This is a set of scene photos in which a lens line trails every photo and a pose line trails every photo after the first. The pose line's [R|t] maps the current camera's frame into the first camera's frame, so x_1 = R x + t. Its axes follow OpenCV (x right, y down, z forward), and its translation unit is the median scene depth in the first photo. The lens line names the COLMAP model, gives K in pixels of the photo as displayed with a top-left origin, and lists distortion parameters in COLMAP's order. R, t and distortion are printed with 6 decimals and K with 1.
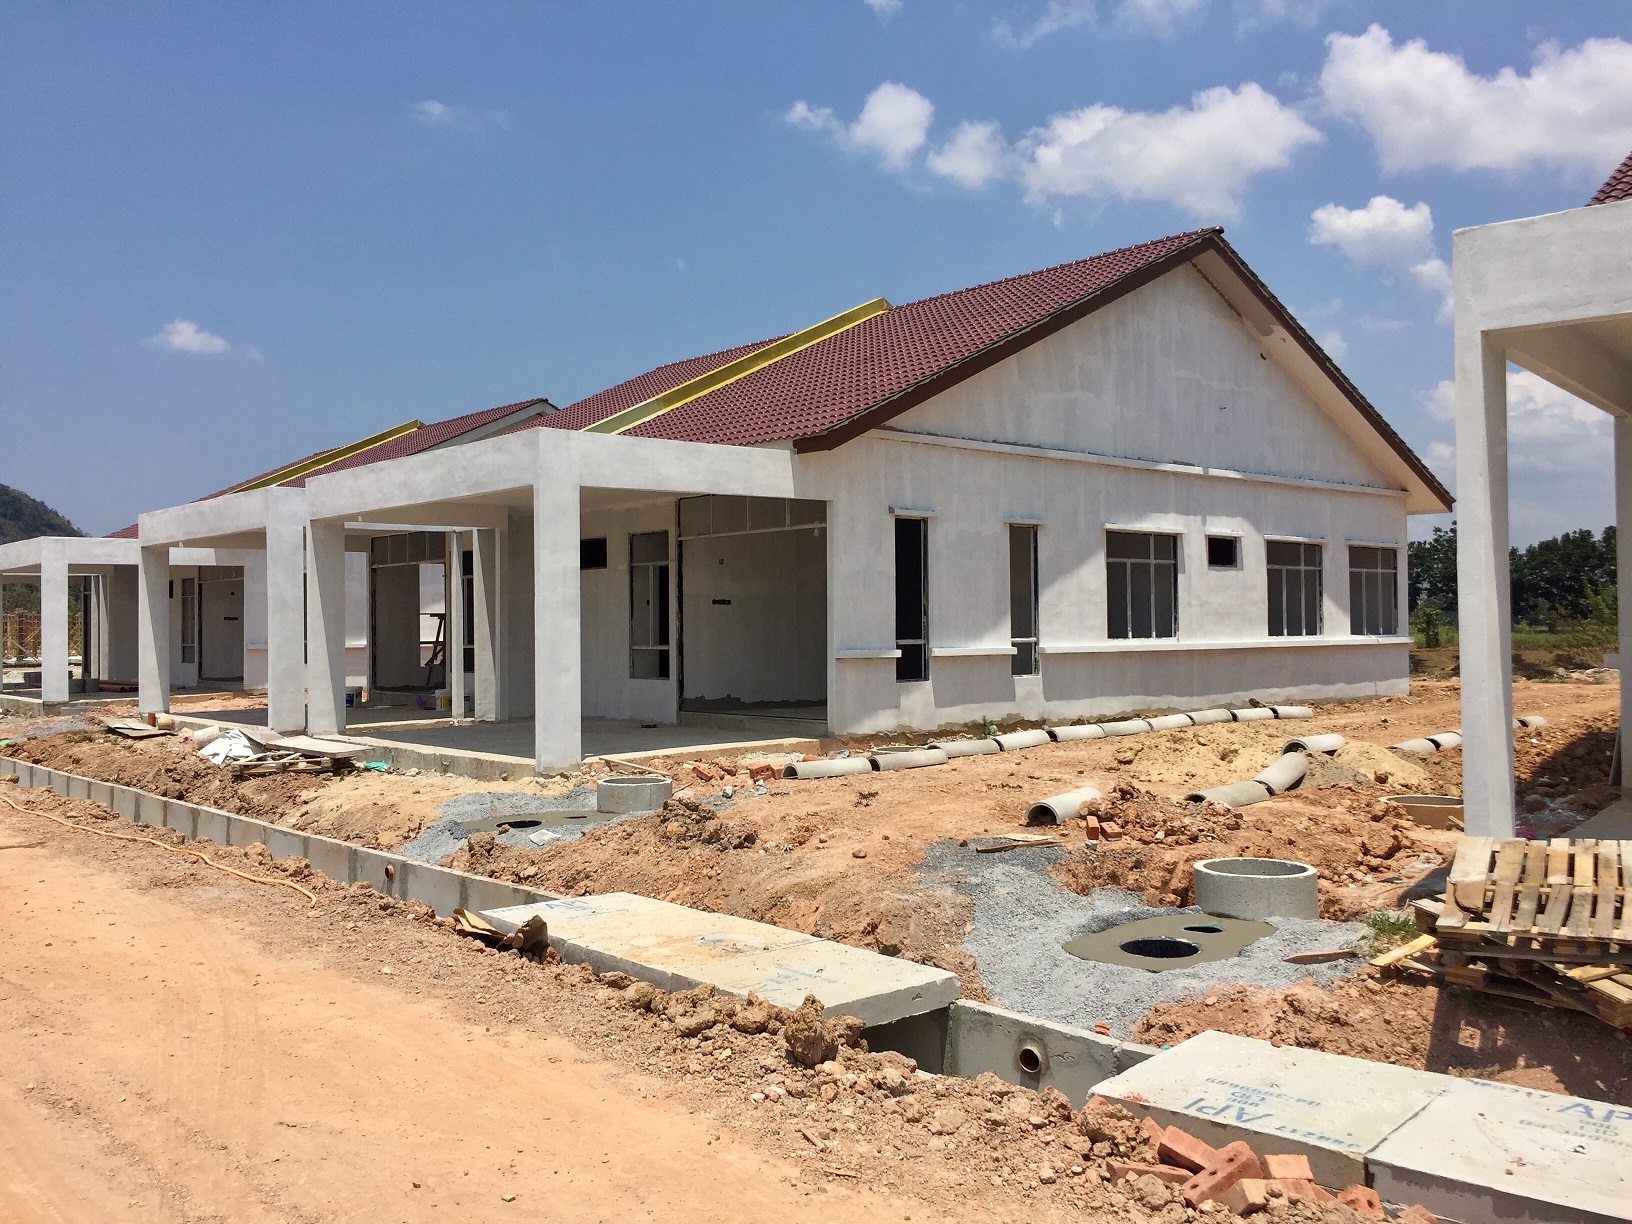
lens RADIAL K [[1391.4, 0, 807.0], [0, 1391.4, 607.2], [0, 0, 1]] dist [0.081175, -0.106742]
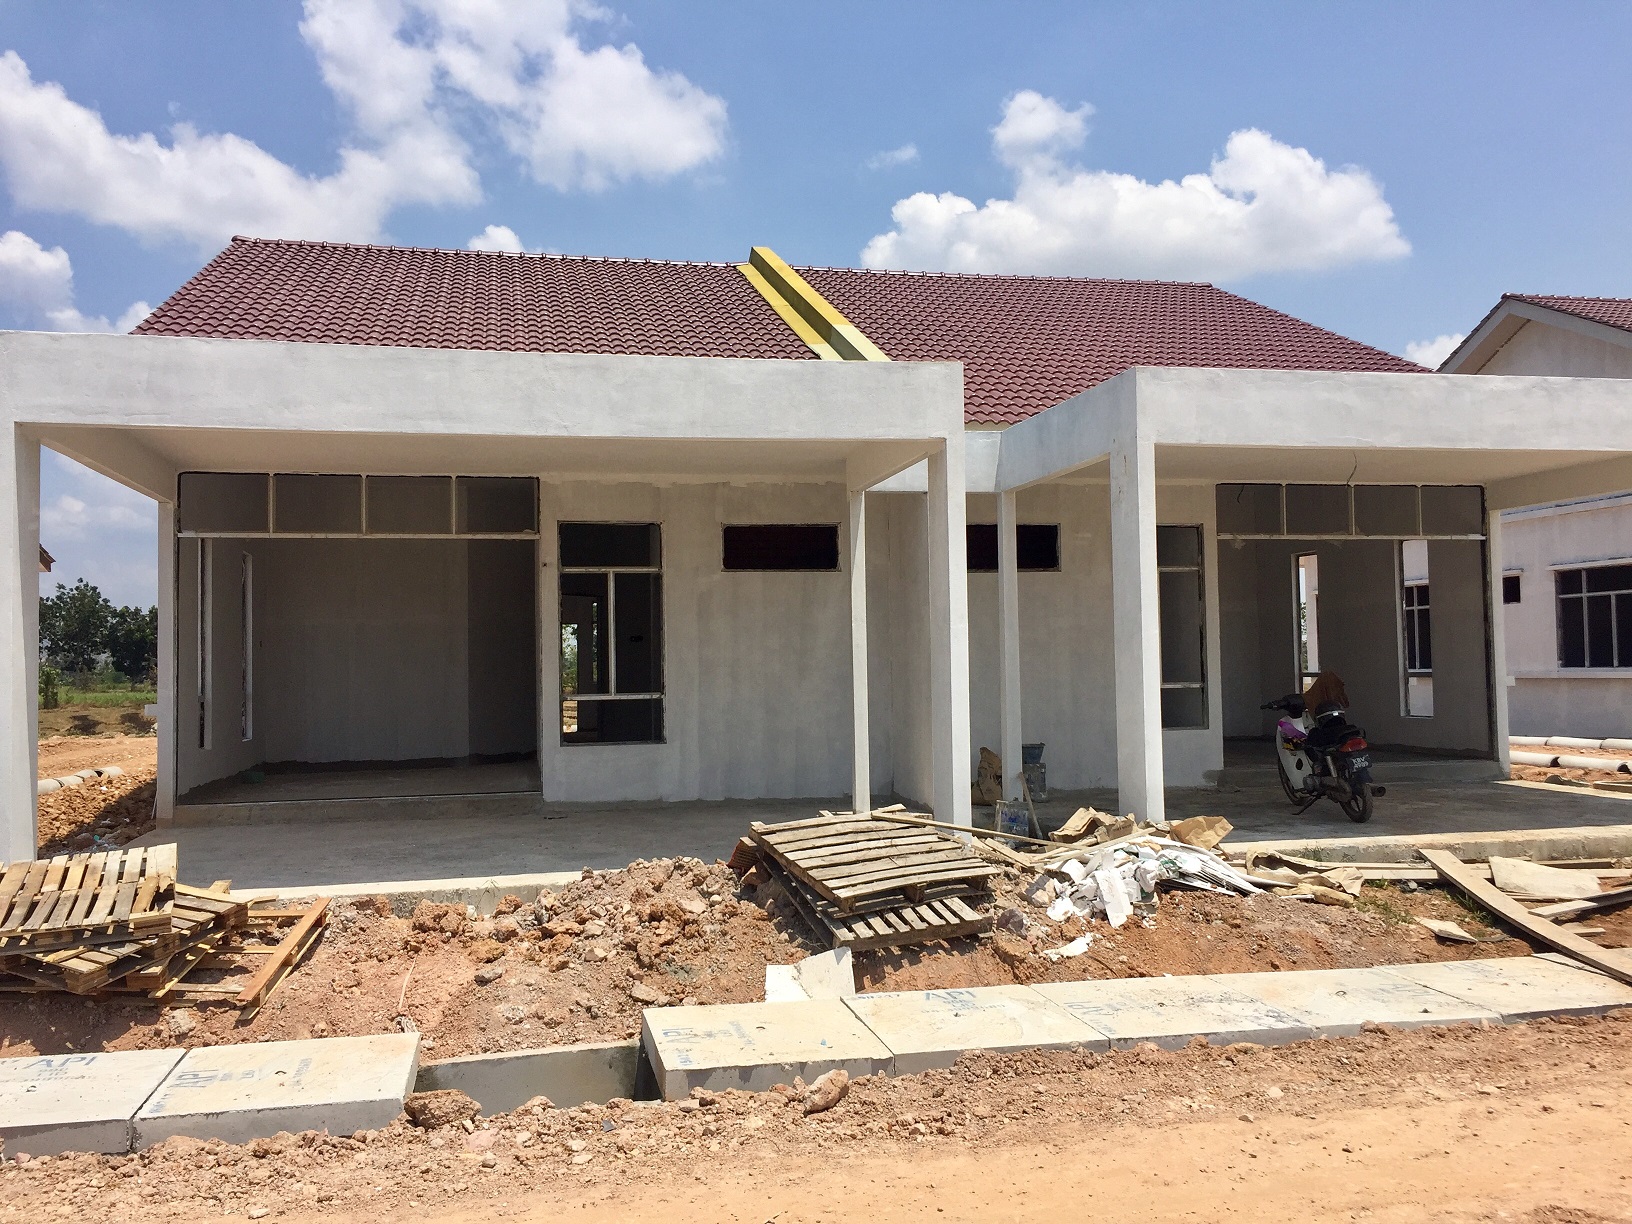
lens RADIAL K [[1391.4, 0, 807.0], [0, 1391.4, 607.2], [0, 0, 1]] dist [0.081175, -0.106742]
pose [[0.614919, 0.034602, 0.787831, -0.009334], [-0.001392, 0.999083, -0.042794, 0.001067], [-0.788589, 0.025219, 0.614403, -0.079158]]
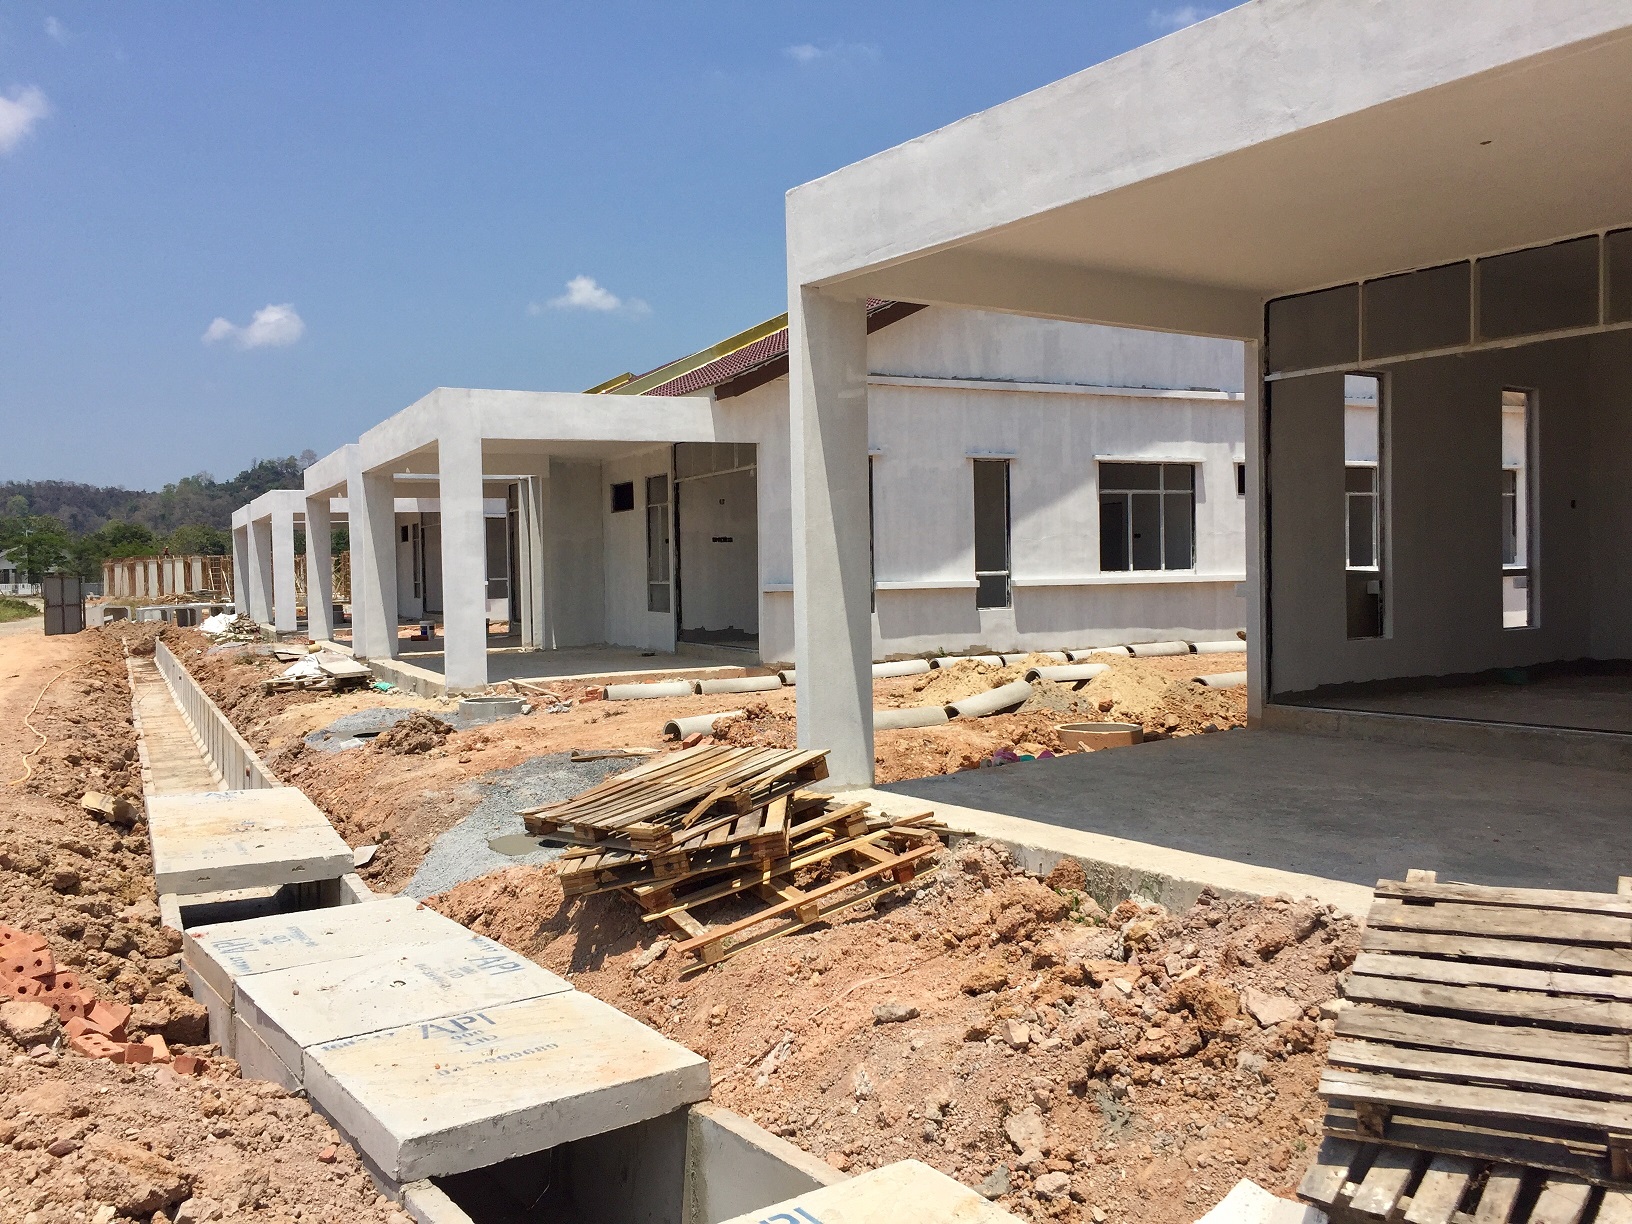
lens RADIAL K [[1391.4, 0, 807.0], [0, 1391.4, 607.2], [0, 0, 1]] dist [0.081175, -0.106742]
pose [[0.965642, -0.000777, -0.259875, 0.289030], [0.012859, 0.998913, 0.044794, 0.001049], [0.259558, -0.046596, 0.964603, -0.016460]]
